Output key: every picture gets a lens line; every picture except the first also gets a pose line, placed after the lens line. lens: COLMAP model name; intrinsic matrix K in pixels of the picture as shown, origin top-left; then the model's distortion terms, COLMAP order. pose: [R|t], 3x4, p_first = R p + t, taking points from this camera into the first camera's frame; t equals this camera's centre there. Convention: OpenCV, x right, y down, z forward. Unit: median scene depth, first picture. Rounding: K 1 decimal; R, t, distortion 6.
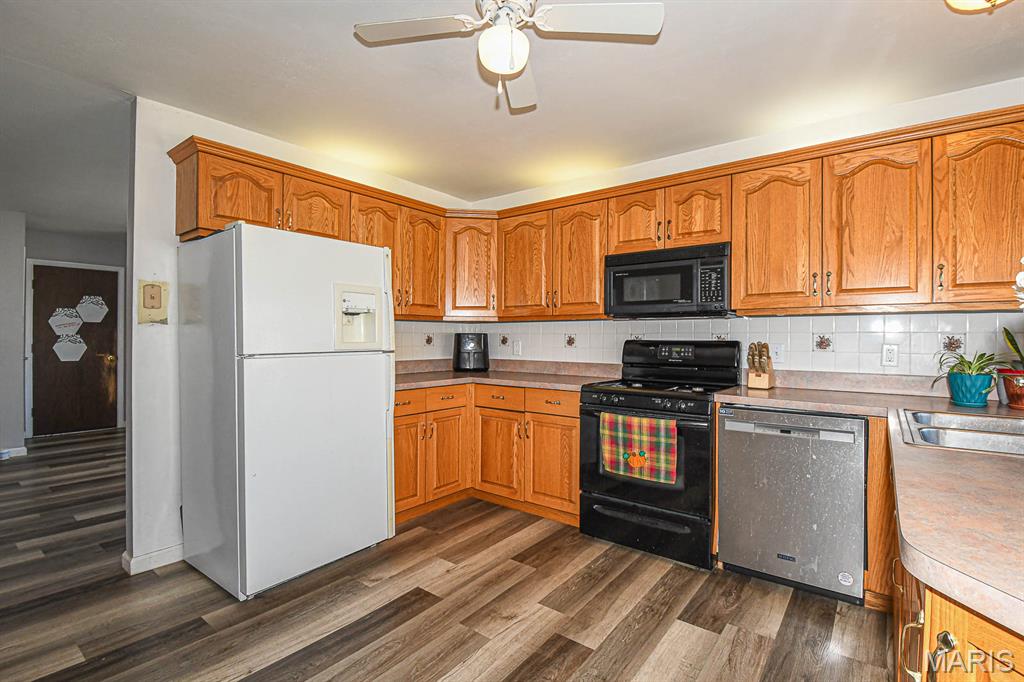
lens RADIAL K [[461.8, 0, 515.5], [0, 461.8, 348.2], [0, 0, 1]] dist [0.024945, -0.026814]
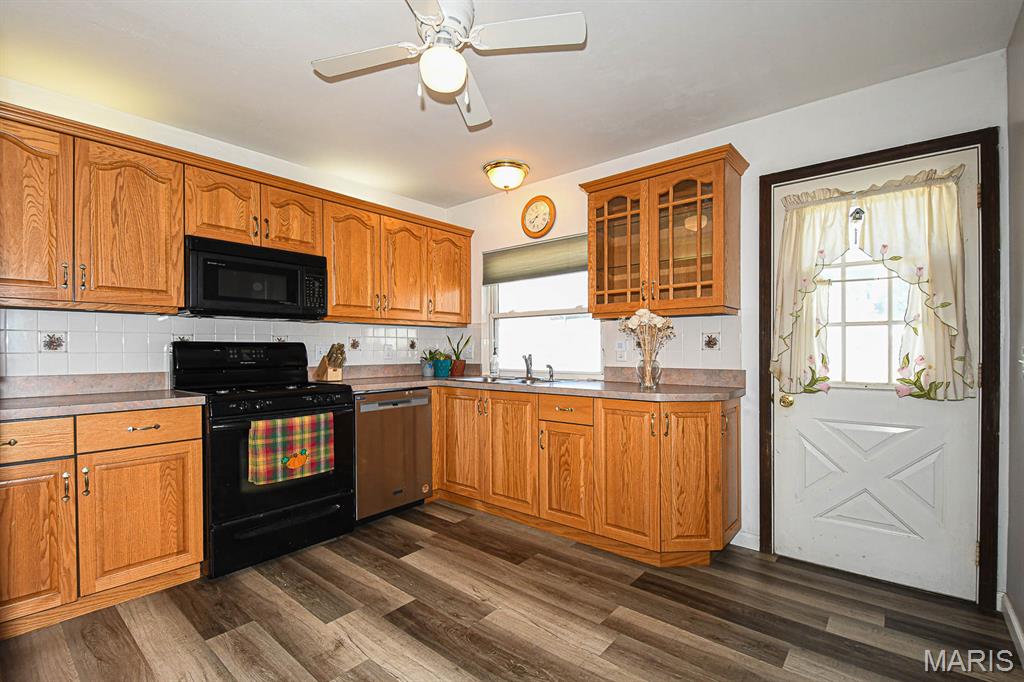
lens RADIAL K [[461.8, 0, 515.5], [0, 461.8, 348.2], [0, 0, 1]] dist [0.024945, -0.026814]
pose [[0.048293, -0.007731, 0.998803, -0.720612], [0.016250, 0.999844, 0.006954, 0.000819], [-0.998701, 0.015894, 0.048411, 0.484466]]
